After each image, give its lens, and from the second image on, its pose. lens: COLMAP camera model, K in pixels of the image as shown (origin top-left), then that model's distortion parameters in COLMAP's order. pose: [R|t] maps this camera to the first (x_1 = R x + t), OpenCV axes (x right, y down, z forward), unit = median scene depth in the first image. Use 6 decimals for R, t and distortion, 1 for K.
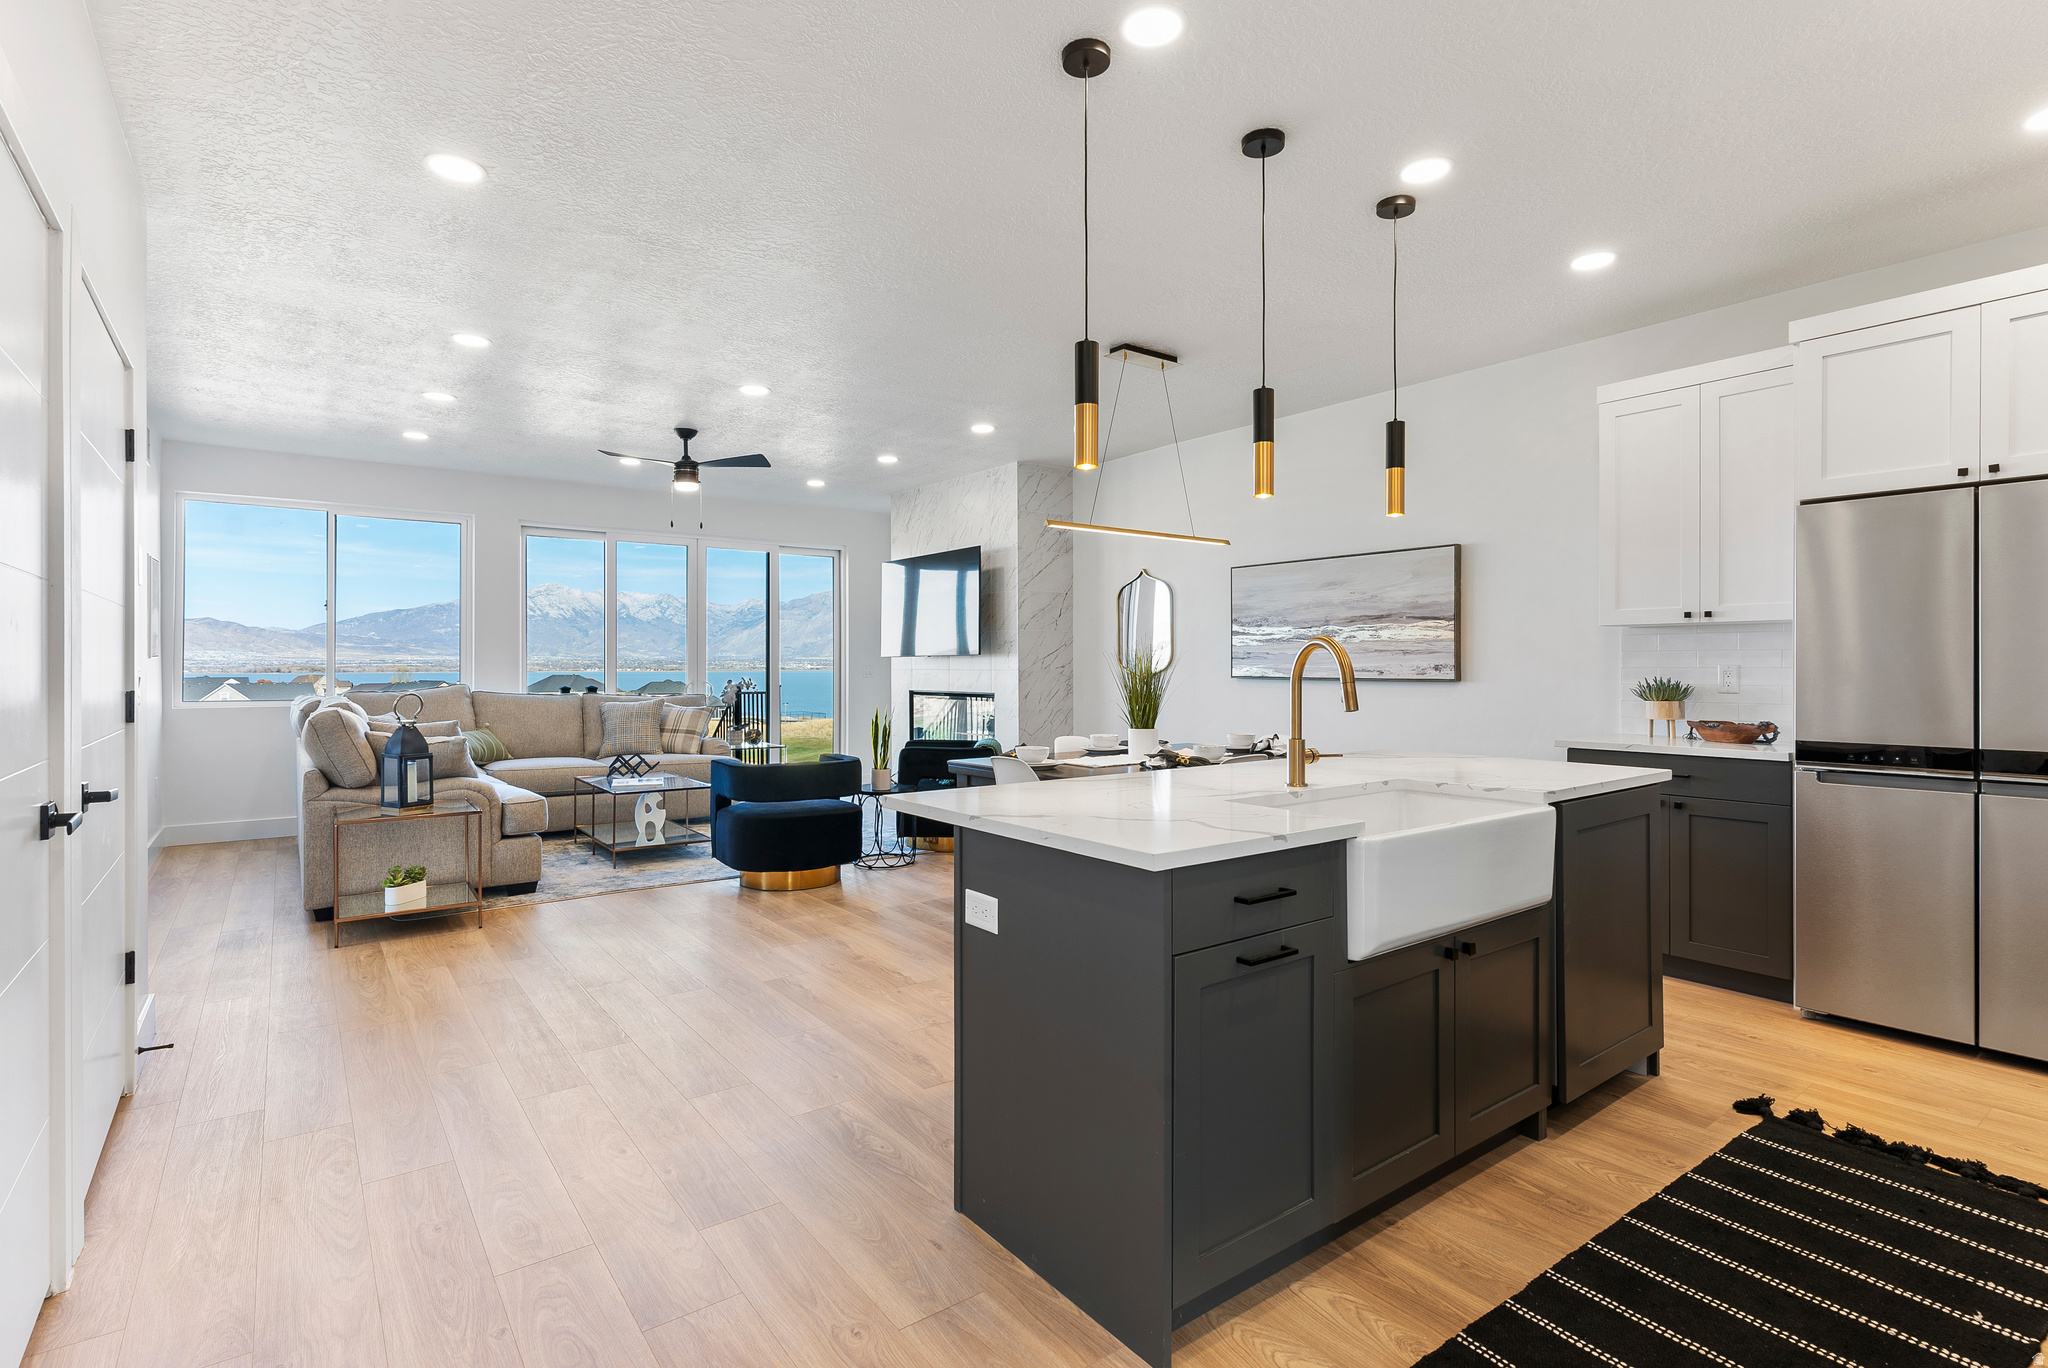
lens RADIAL K [[988.4, 0, 1028.8], [0, 988.4, 671.9], [0, 0, 1]] dist [-0.000769, -0.000929]
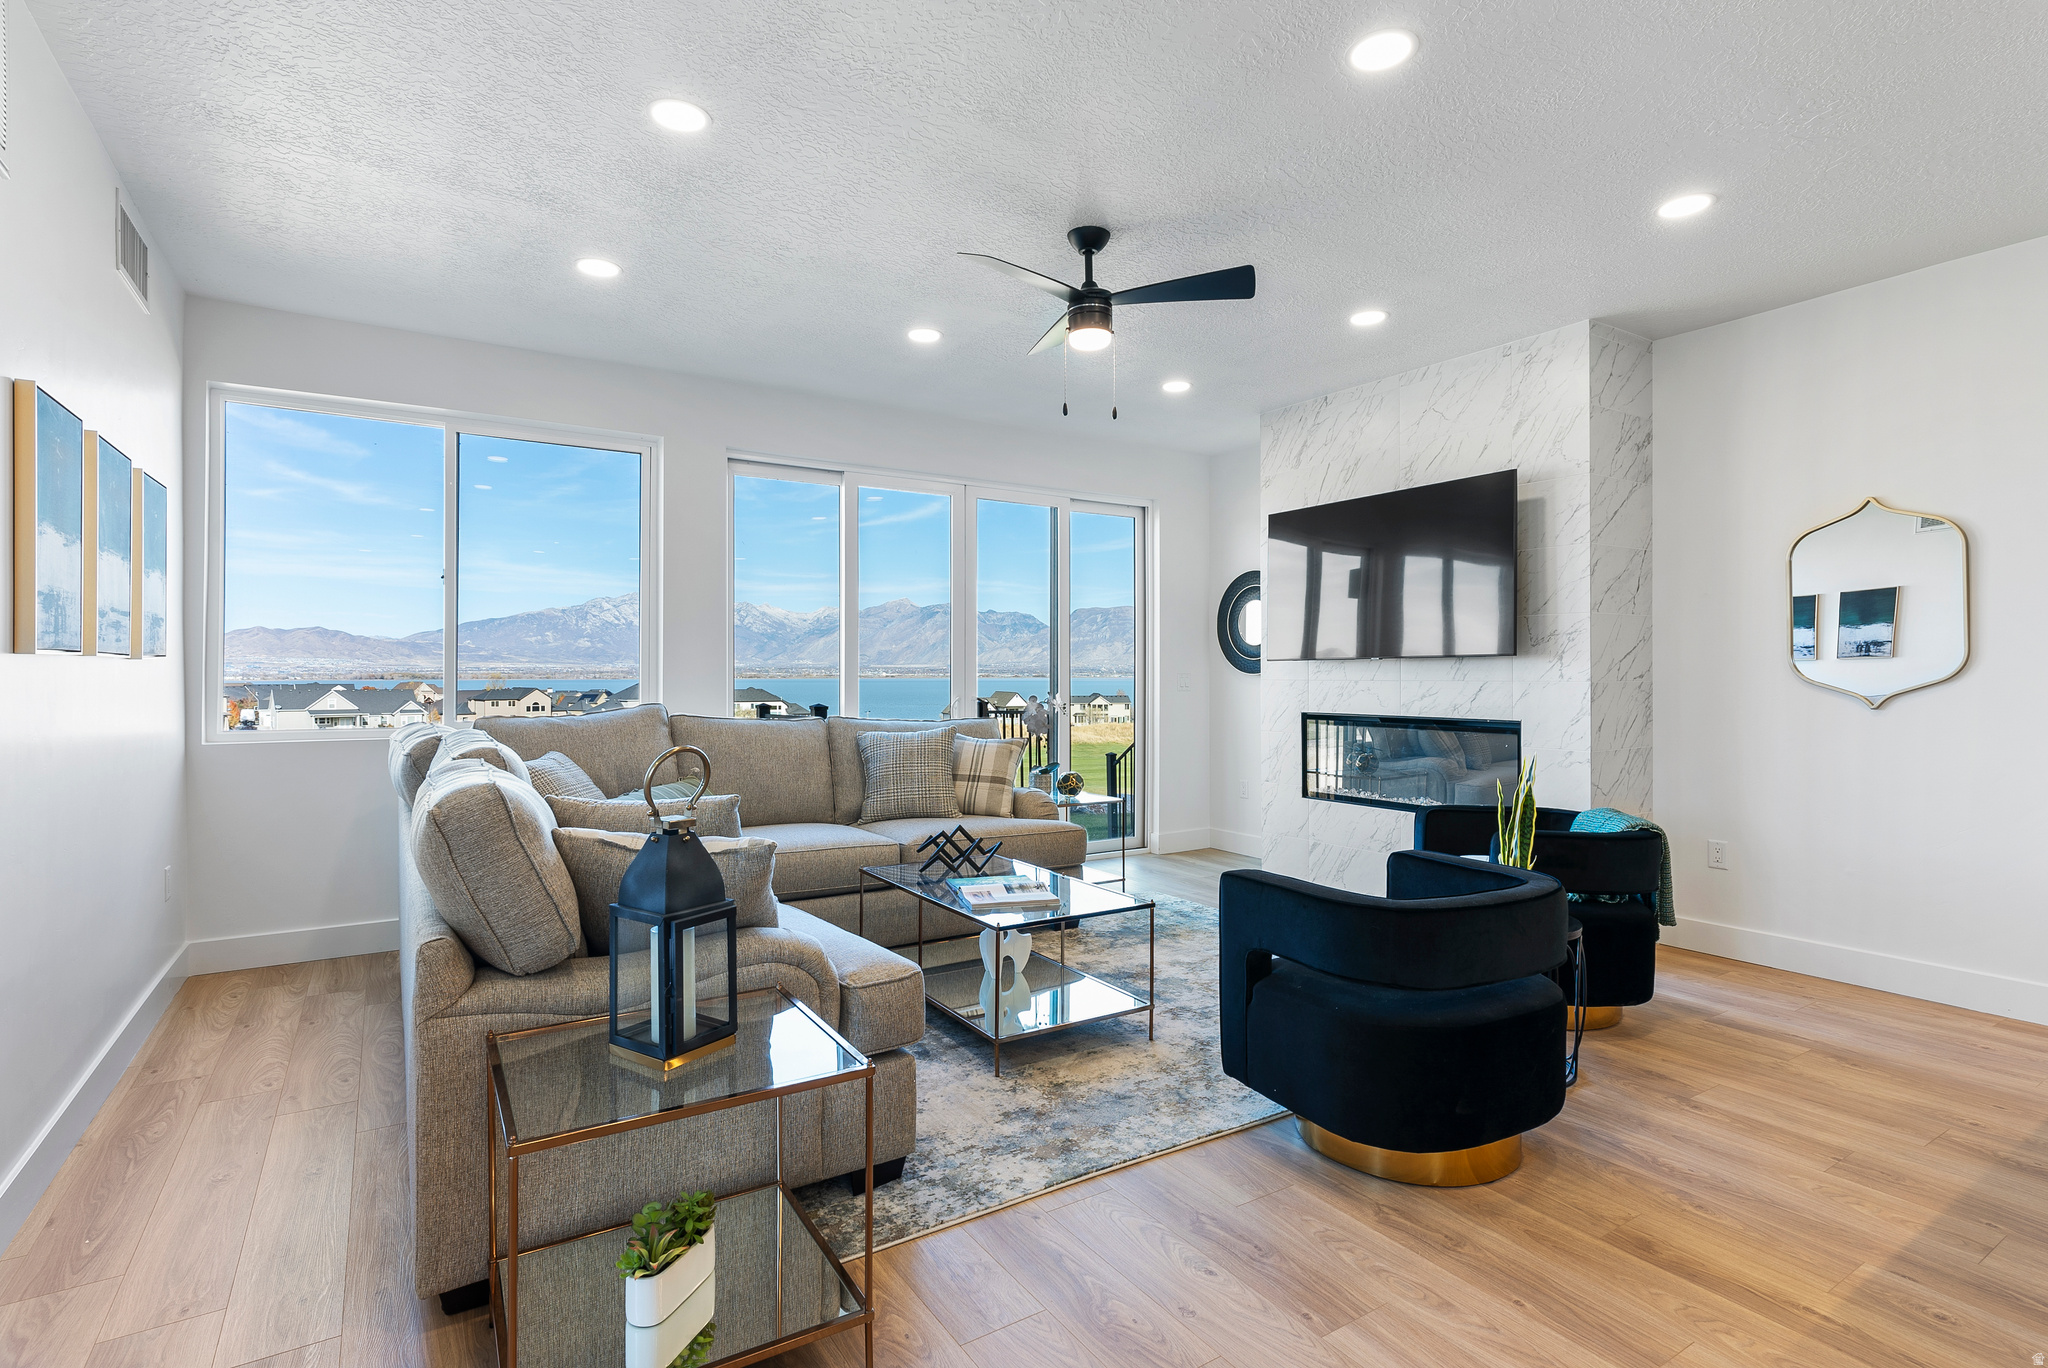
lens RADIAL K [[988.4, 0, 1019.0], [0, 988.4, 684.1], [0, 0, 1]] dist [-0.000769, -0.000929]
pose [[0.997021, 0.002109, -0.077097, -0.291360], [-0.001792, 0.999990, 0.004173, -0.002499], [0.077105, -0.004022, 0.997015, 0.392886]]
